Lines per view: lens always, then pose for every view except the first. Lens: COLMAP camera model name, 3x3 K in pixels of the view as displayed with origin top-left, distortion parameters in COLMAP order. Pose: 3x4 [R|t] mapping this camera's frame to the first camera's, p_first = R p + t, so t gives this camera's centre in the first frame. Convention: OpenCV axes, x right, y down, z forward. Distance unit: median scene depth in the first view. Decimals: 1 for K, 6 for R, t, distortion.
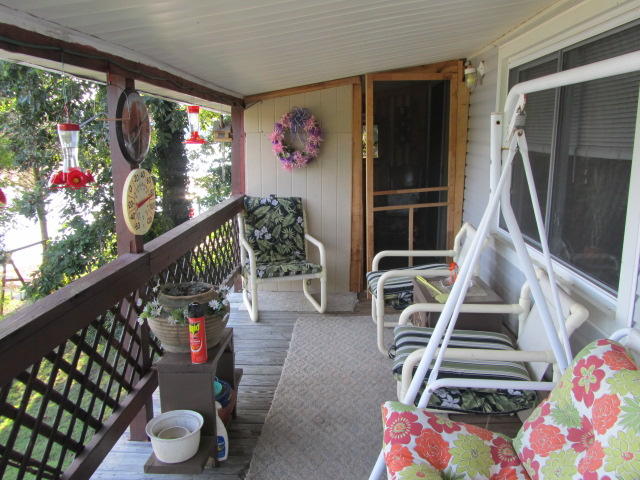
lens RADIAL K [[533.4, 0, 319.6], [0, 533.4, 240.2], [0, 0, 1]] dist [-0.018764, -0.001643]
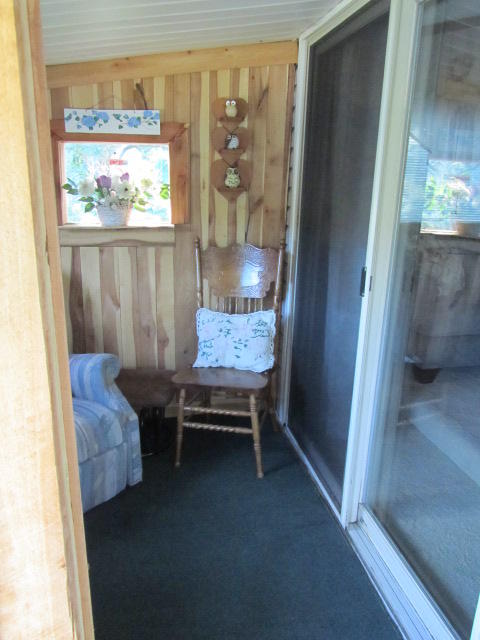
lens RADIAL K [[533.4, 0, 240.0], [0, 533.4, 321.2], [0, 0, 1]] dist [-0.018764, -0.001643]
pose [[0.981959, -0.015647, 0.188445, 0.084906], [-0.005329, 0.993885, 0.110294, -0.129549], [-0.189019, -0.109309, 0.975871, 0.595328]]
